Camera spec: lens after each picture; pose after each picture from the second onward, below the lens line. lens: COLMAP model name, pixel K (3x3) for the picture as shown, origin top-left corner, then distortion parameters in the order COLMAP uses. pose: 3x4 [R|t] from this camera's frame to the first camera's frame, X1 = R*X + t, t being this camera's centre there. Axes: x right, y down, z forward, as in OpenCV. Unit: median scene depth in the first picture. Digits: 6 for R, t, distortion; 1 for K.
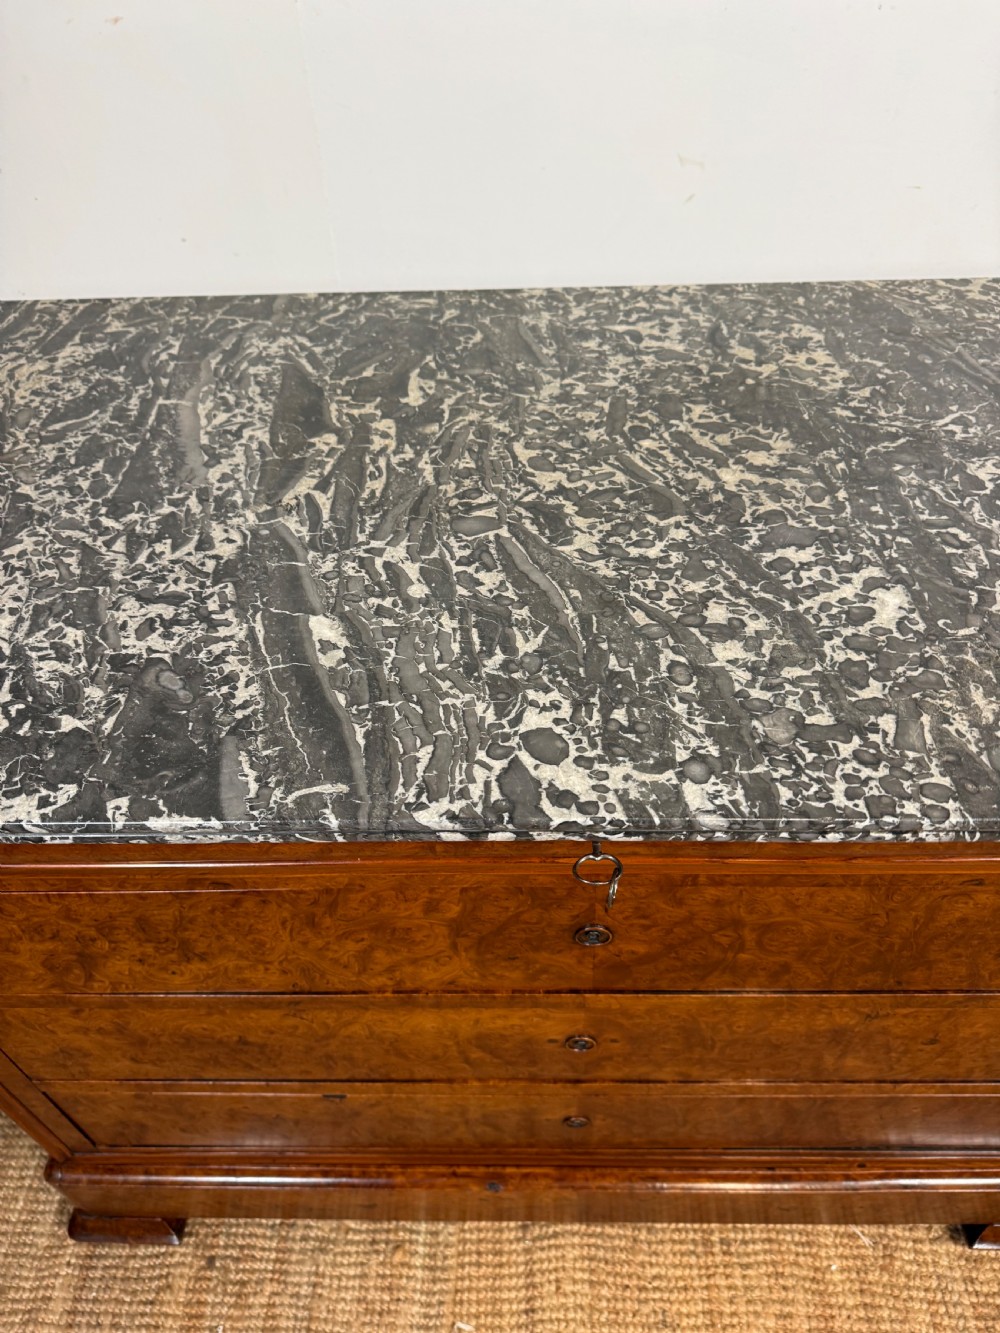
lens RADIAL K [[948.5, 0, 495.0], [0, 948.5, 673.9], [0, 0, 1]] dist [0.015158, -0.023876]
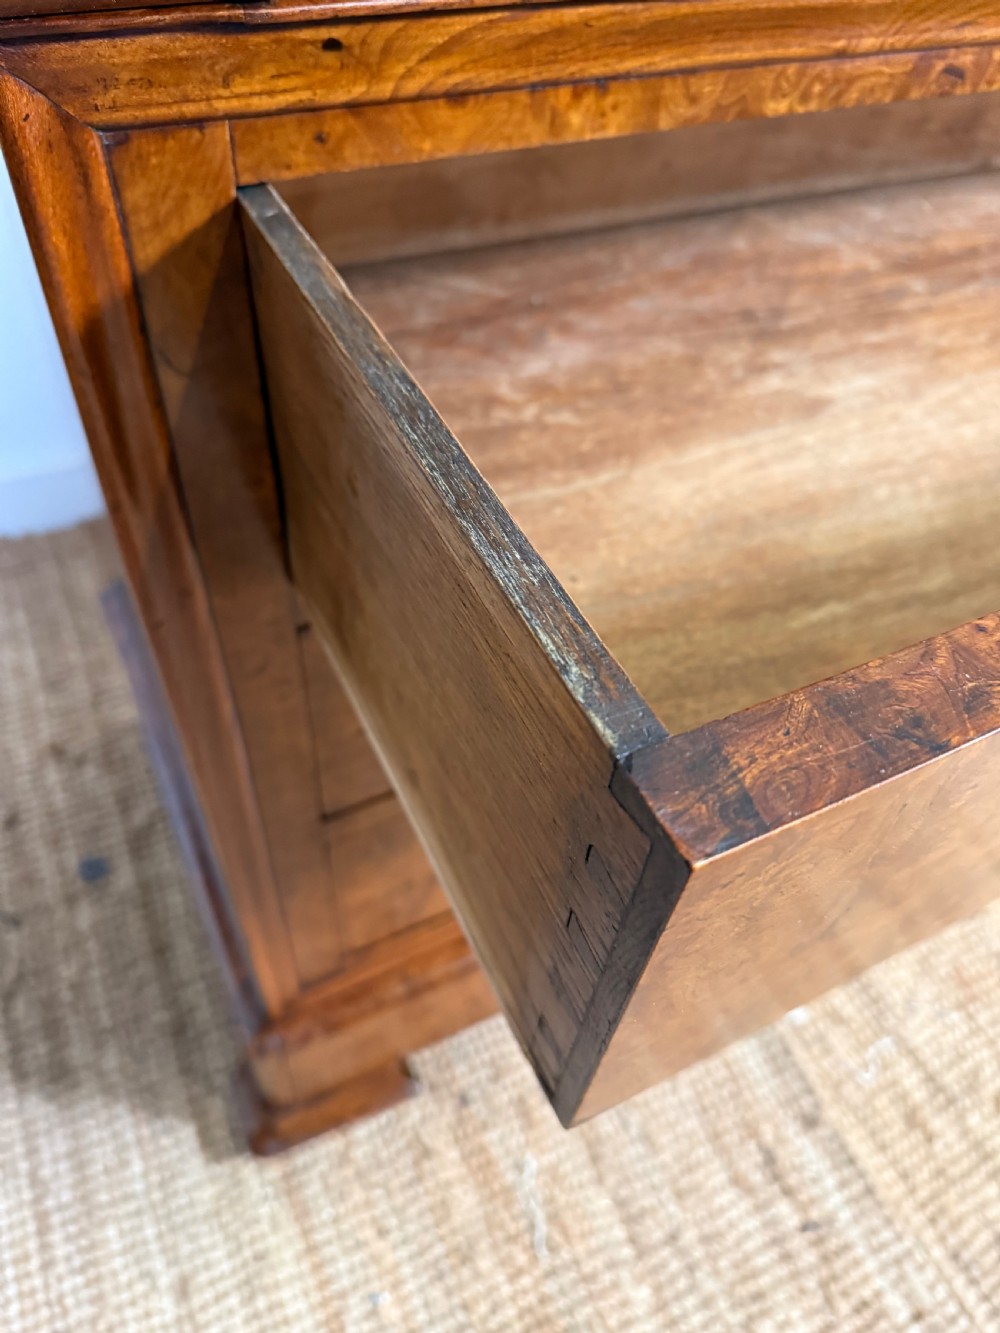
lens RADIAL K [[989.1, 0, 490.5], [0, 989.1, 668.6], [0, 0, 1]] dist [-0.041238, 0.010666]
pose [[0.886618, -0.285934, 0.363525, -0.468201], [0.255912, 0.958004, 0.129371, 0.232795], [-0.385250, -0.021672, 0.922558, 0.339906]]
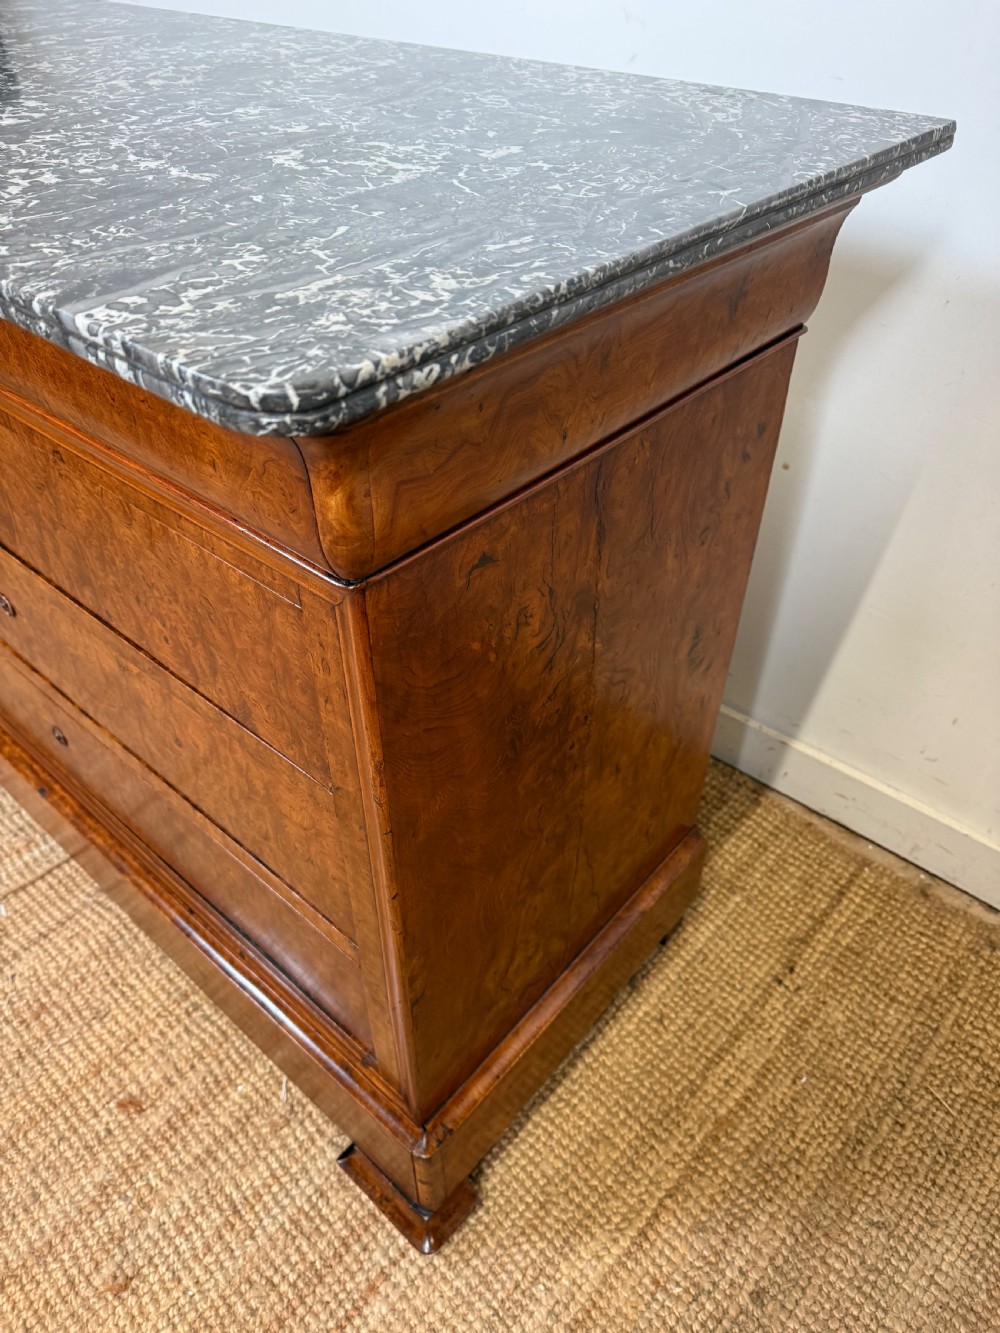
lens RADIAL K [[948.5, 0, 509.6], [0, 948.5, 668.7], [0, 0, 1]] dist [0.015158, -0.023876]
pose [[0.761562, 0.447032, -0.469239, 0.836779], [-0.484855, 0.873427, 0.045184, 0.075050], [0.430045, 0.193103, 0.881914, 0.181567]]
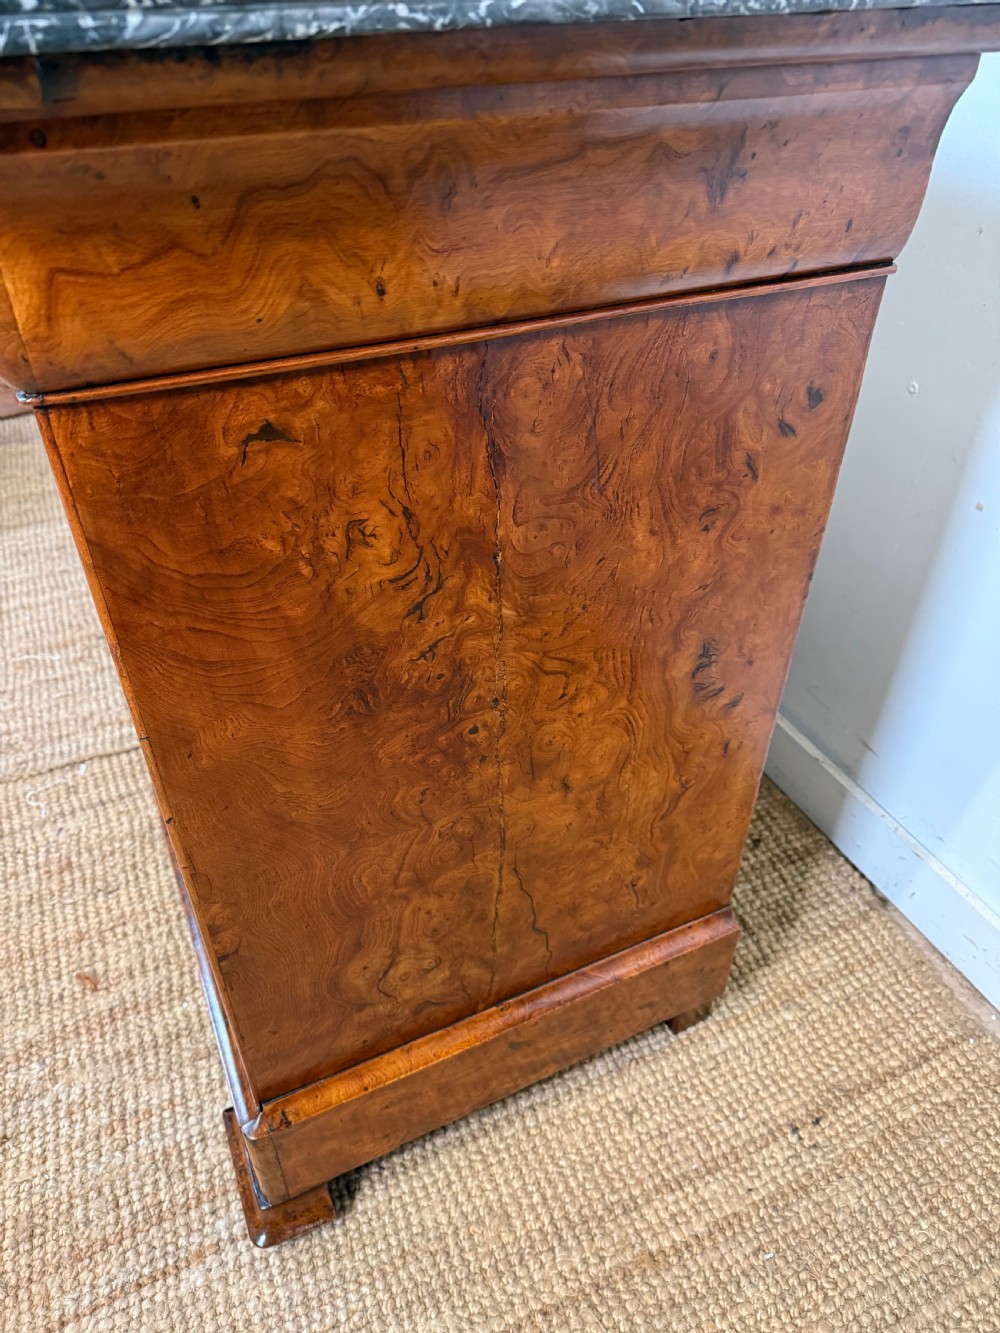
lens RADIAL K [[948.5, 0, 500.9], [0, 948.5, 678.1], [0, 0, 1]] dist [0.015158, -0.023876]
pose [[0.432021, 0.597887, -0.675196, 0.945418], [-0.656979, 0.721534, 0.218555, -0.023819], [0.617848, 0.349170, 0.704517, 0.416155]]
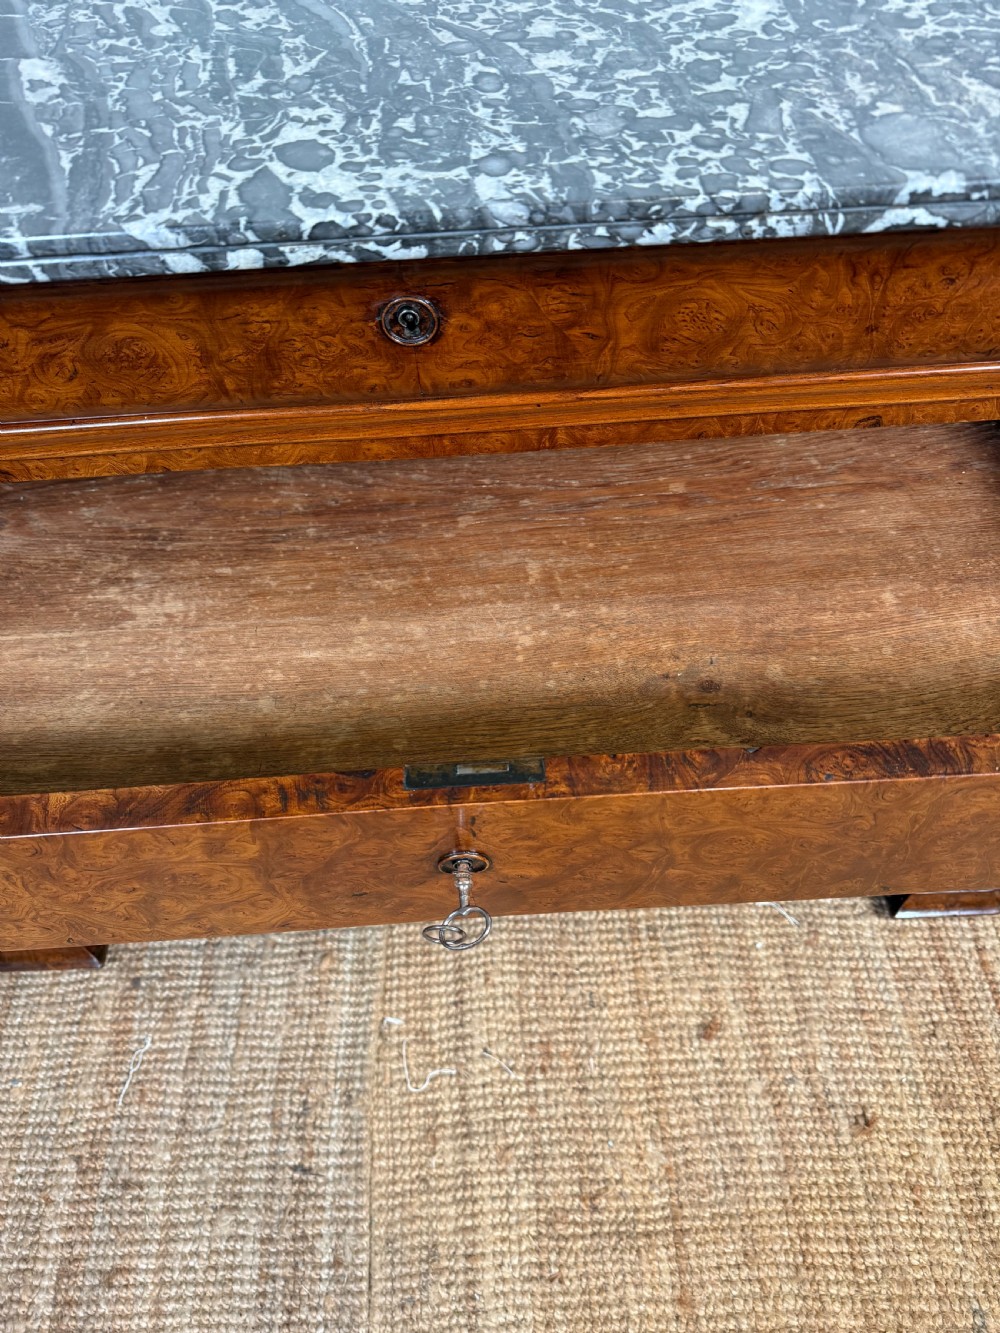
lens RADIAL K [[948.5, 0, 507.6], [0, 948.5, 675.9], [0, 0, 1]] dist [0.015158, -0.023876]
pose [[0.997911, -0.055112, 0.033710, 0.072545], [0.048497, 0.983778, 0.172712, 0.157575], [-0.042682, -0.170716, 0.984395, 0.067013]]
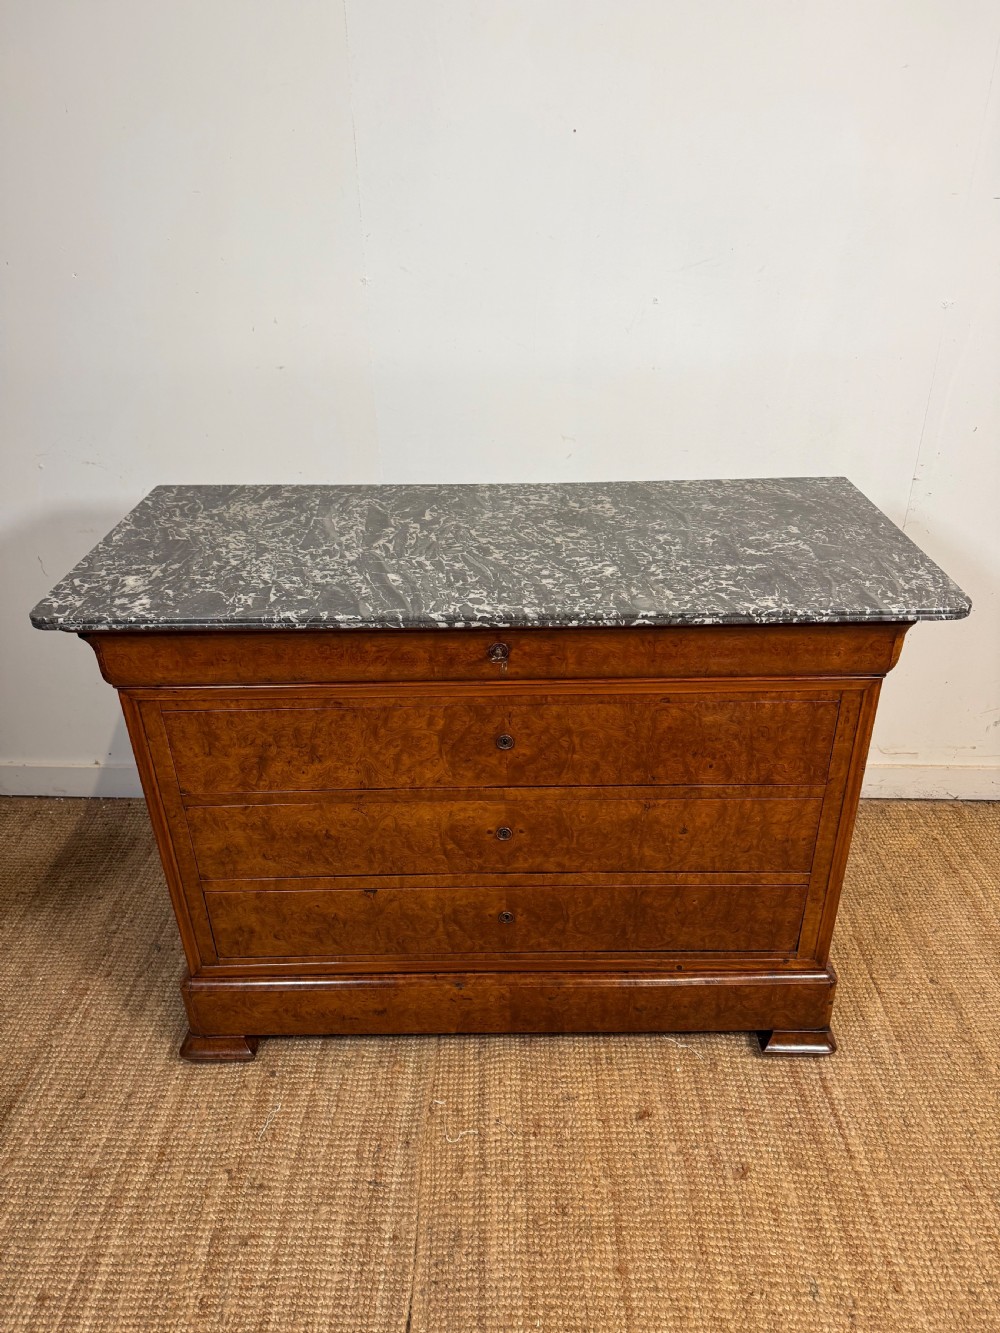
lens RADIAL K [[948.5, 0, 504.5], [0, 948.5, 661.6], [0, 0, 1]] dist [0.015158, -0.023876]
pose [[0.999677, 0.008789, 0.023826, 0.030615], [-0.001188, 0.953366, -0.301815, 0.462075], [-0.025367, 0.301689, 0.953069, -0.679086]]
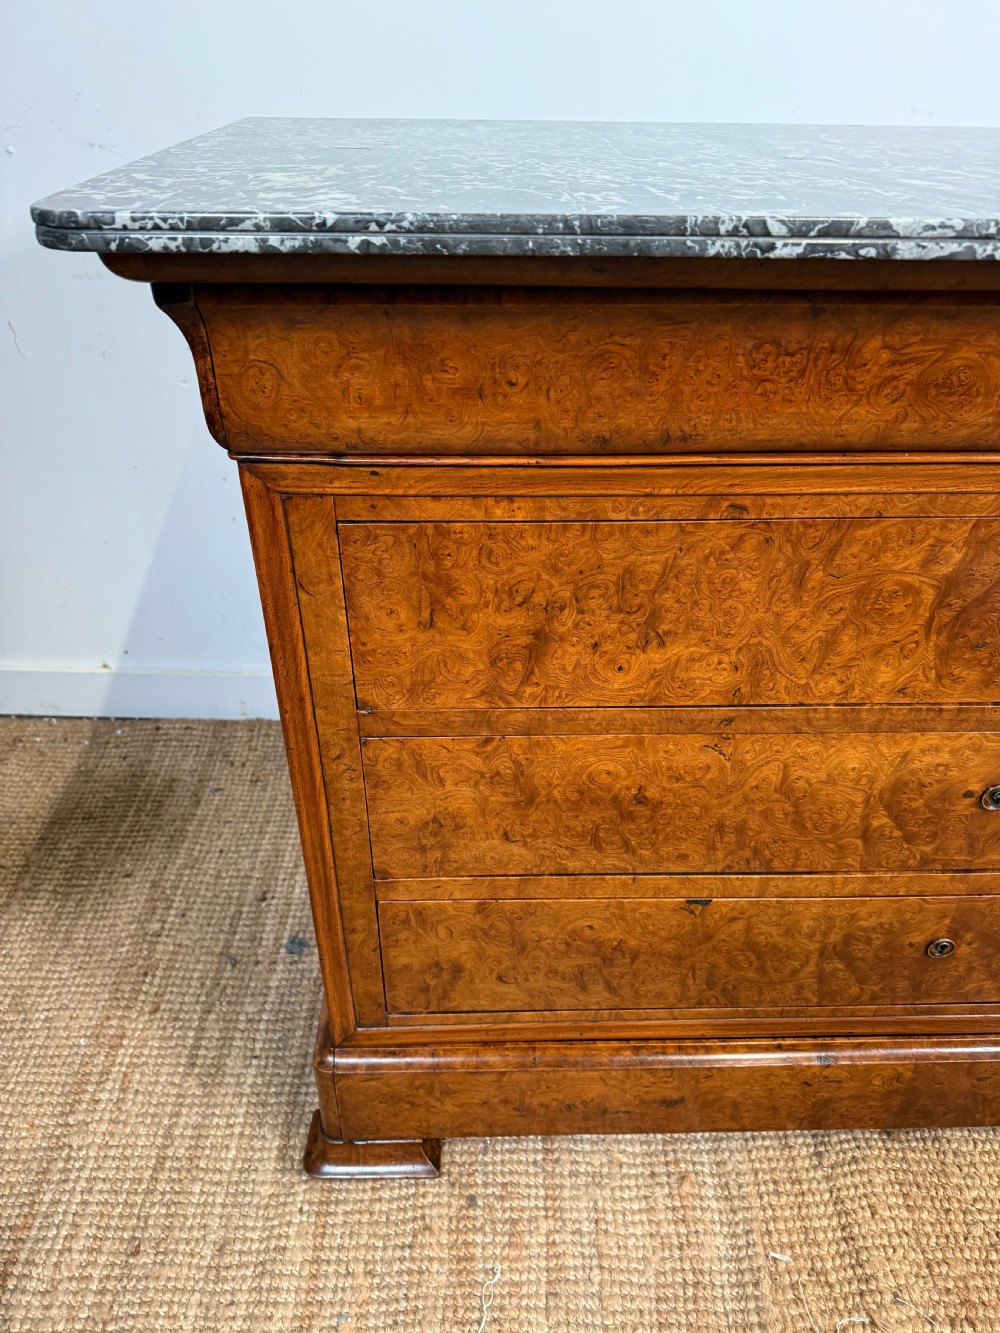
lens RADIAL K [[948.5, 0, 504.9], [0, 948.5, 675.8], [0, 0, 1]] dist [0.015158, -0.023876]
pose [[0.998068, 0.010696, 0.061196, -0.336143], [0.002117, 0.978637, -0.205583, 0.338622], [-0.062088, 0.205315, 0.976725, 0.055905]]
